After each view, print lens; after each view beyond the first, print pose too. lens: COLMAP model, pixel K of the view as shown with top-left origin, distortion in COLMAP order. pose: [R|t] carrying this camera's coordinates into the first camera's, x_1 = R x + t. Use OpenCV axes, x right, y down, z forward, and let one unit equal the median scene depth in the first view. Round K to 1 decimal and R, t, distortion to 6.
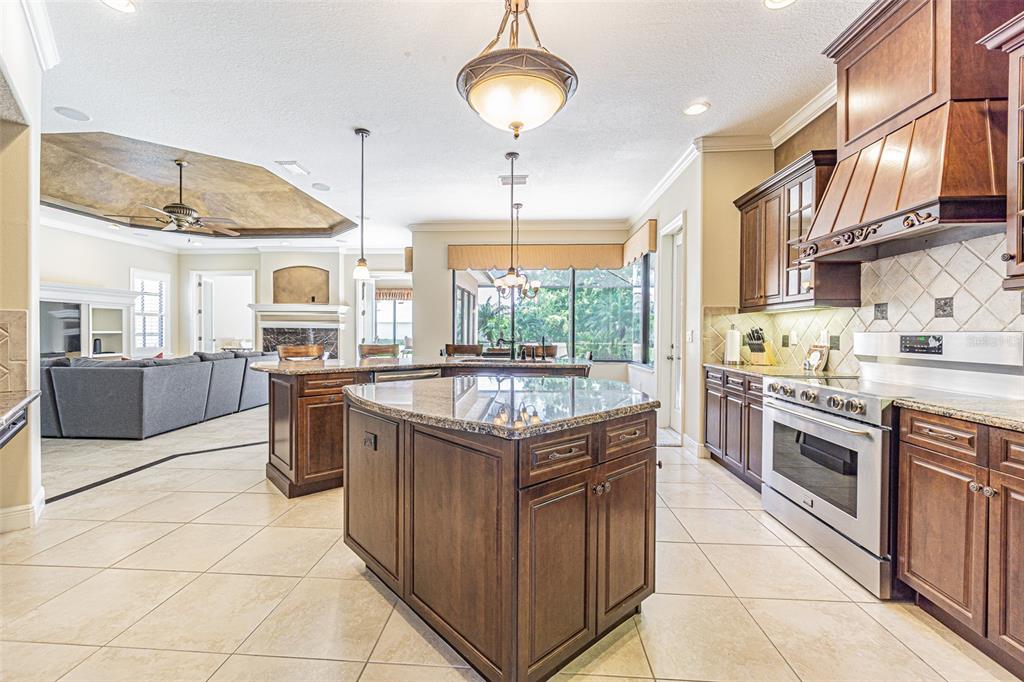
lens RADIAL K [[431.8, 0, 441.7], [0, 431.8, 334.4], [0, 0, 1]] dist [-0.000568, -0.000126]
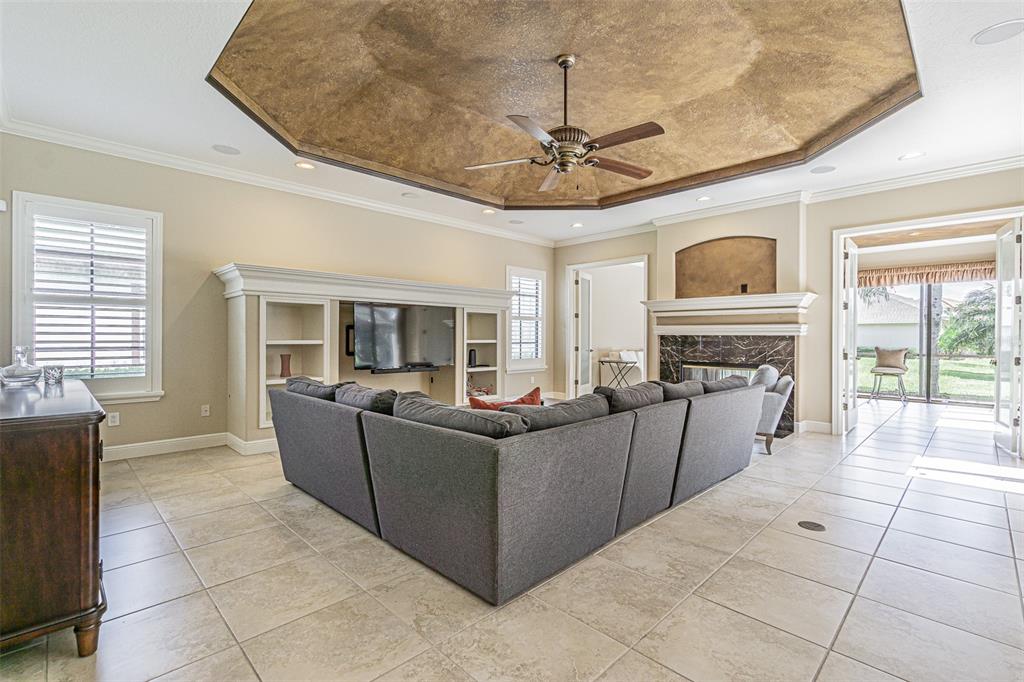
lens RADIAL K [[410.5, 0, 507.0], [0, 410.5, 338.1], [0, 0, 1]] dist [0.000226, -0.000047]
pose [[0.797569, -0.000097, -0.603228, -0.243516], [-0.004387, 0.999973, -0.005961, -0.006316], [0.603212, 0.007401, 0.797547, 0.373621]]
